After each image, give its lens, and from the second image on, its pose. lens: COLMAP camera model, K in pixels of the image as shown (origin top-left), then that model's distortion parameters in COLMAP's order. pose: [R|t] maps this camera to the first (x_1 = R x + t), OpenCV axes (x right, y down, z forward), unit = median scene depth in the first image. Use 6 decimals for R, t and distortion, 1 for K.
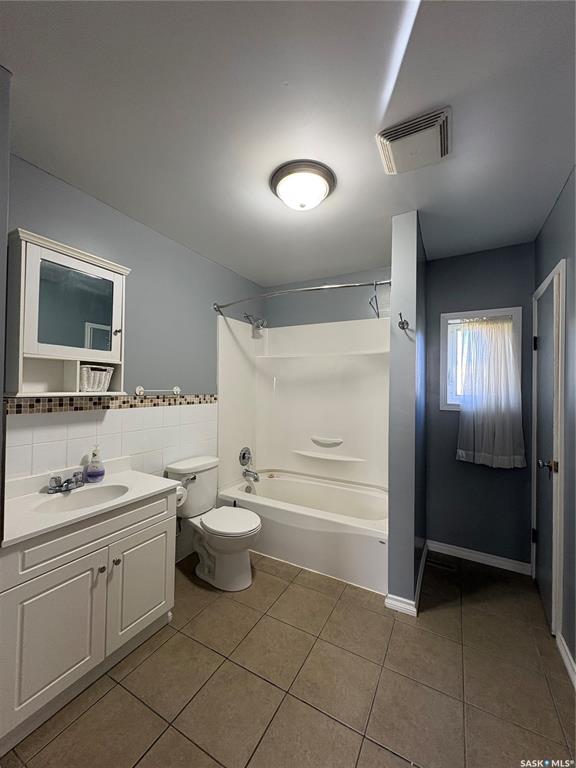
lens RADIAL K [[304.6, 0, 288.0], [0, 304.6, 384.0], [0, 0, 1]] dist [-0.001737, 0.000078]
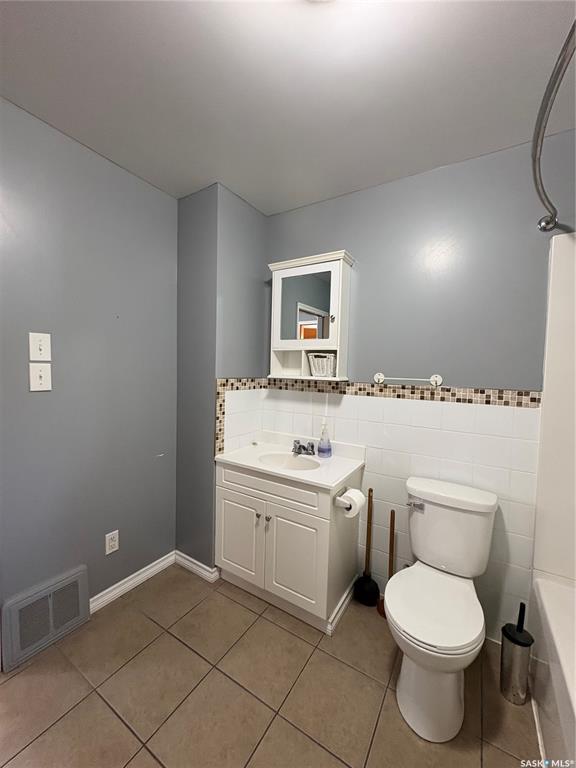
lens RADIAL K [[304.6, 0, 288.0], [0, 304.6, 384.0], [0, 0, 1]] dist [-0.001737, 0.000078]
pose [[-0.052078, 0.033596, -0.998078, 0.462754], [-0.018368, 0.999233, 0.034594, 0.015289], [0.998474, 0.020135, -0.051421, 0.873156]]
